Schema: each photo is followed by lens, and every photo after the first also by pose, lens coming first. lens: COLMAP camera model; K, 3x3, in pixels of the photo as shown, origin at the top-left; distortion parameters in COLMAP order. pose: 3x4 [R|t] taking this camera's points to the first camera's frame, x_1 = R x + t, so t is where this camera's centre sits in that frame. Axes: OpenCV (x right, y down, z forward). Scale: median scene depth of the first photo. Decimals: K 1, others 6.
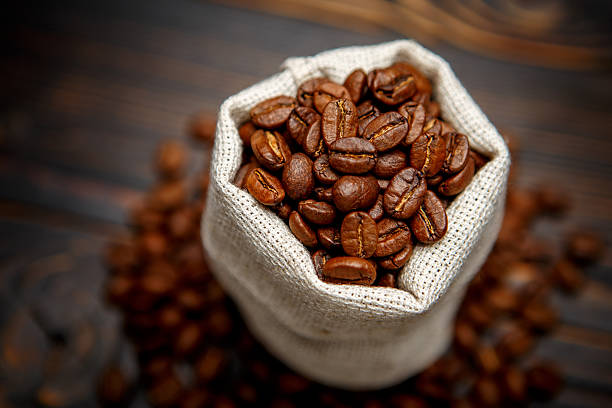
lens RADIAL K [[1241.6, 0, 306.0], [0, 1241.6, 204.0], [0, 0, 1]] dist [0.423979, 0.069308]
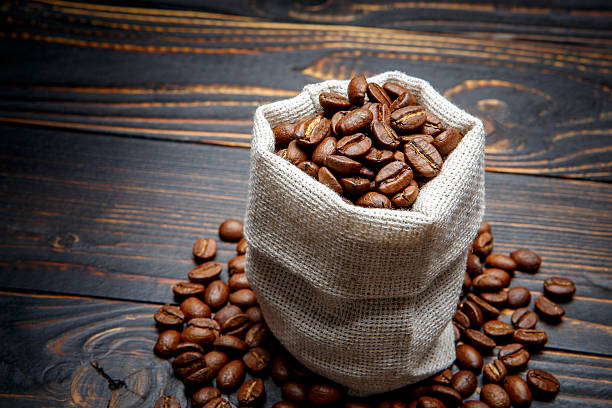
lens RADIAL K [[1241.6, 0, 306.0], [0, 1241.6, 204.0], [0, 0, 1]] dist [0.423979, 0.069308]
pose [[0.996396, -0.067775, 0.051006, -0.089695], [0.082812, 0.907422, -0.411980, 0.545981], [-0.018363, 0.414719, 0.909764, -0.125568]]
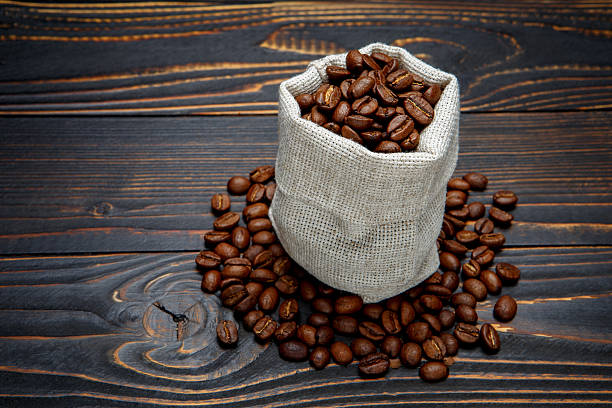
lens RADIAL K [[1241.6, 0, 306.0], [0, 1241.6, 204.0], [0, 0, 1]] dist [0.423979, 0.069308]
pose [[0.961413, -0.187425, 0.201388, -0.391750], [0.248722, 0.904995, -0.345139, 0.628290], [-0.117567, 0.381911, 0.916691, -0.422038]]
